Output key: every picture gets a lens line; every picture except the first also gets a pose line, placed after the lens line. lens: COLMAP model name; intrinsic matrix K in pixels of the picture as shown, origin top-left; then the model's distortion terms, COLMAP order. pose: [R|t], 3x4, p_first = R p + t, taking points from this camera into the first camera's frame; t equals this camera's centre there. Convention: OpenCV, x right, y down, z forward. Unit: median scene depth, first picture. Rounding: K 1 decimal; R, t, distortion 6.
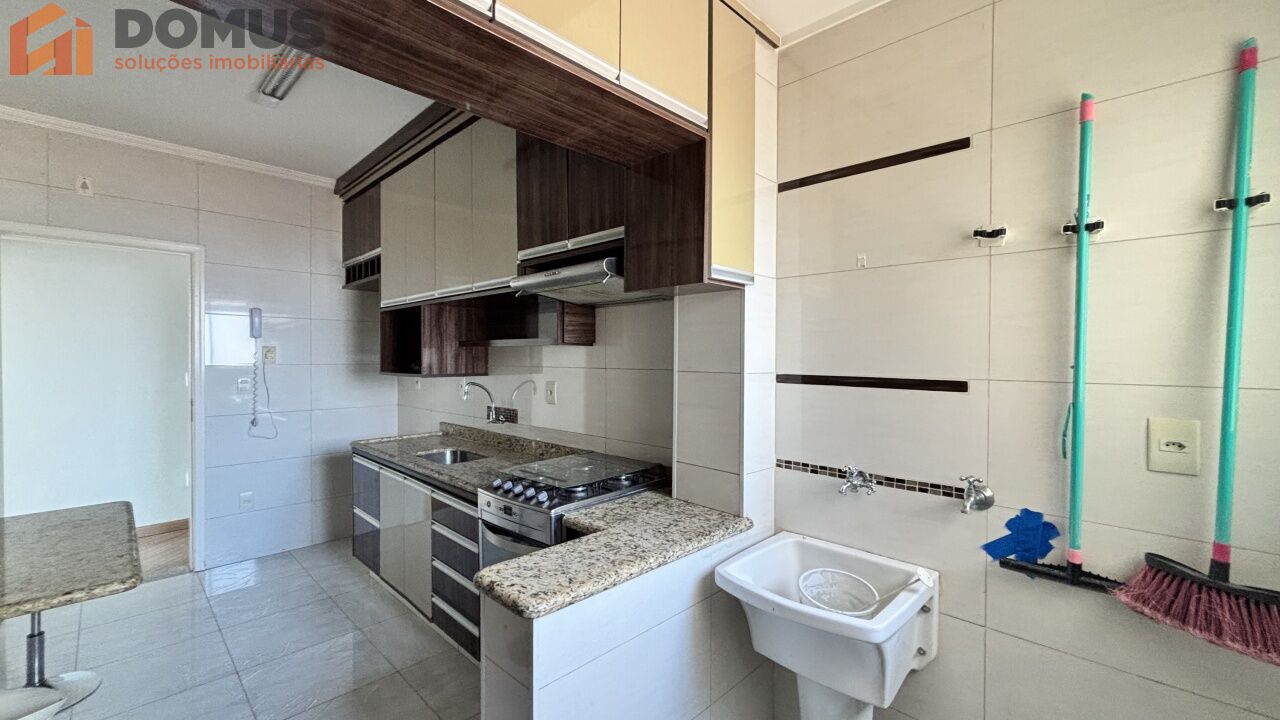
lens RADIAL K [[517.5, 0, 636.8], [0, 517.5, 361.2], [0, 0, 1]] dist [0.001012, -0.000026]
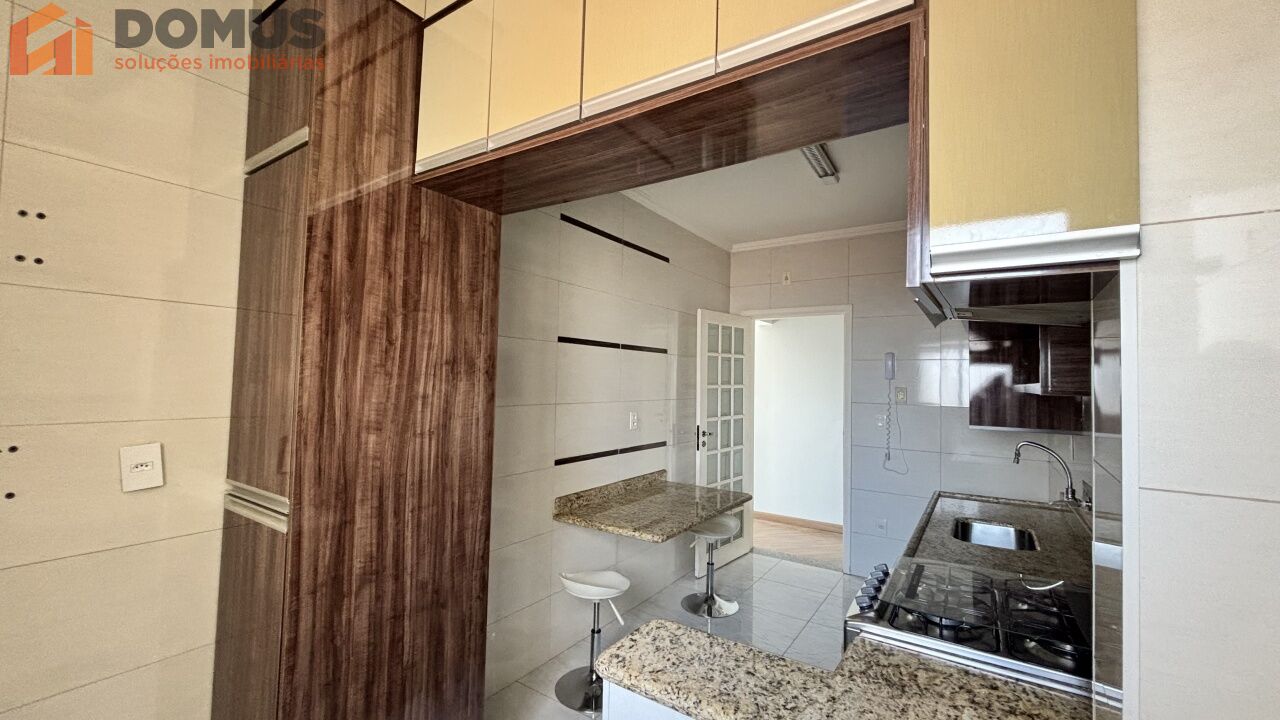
lens RADIAL K [[517.5, 0, 636.8], [0, 517.5, 361.2], [0, 0, 1]] dist [0.001012, -0.000026]
pose [[0.180175, -0.037206, -0.982931, 0.643802], [-0.031536, 0.998552, -0.043578, -0.050110], [0.983129, 0.038849, 0.178741, 0.687701]]
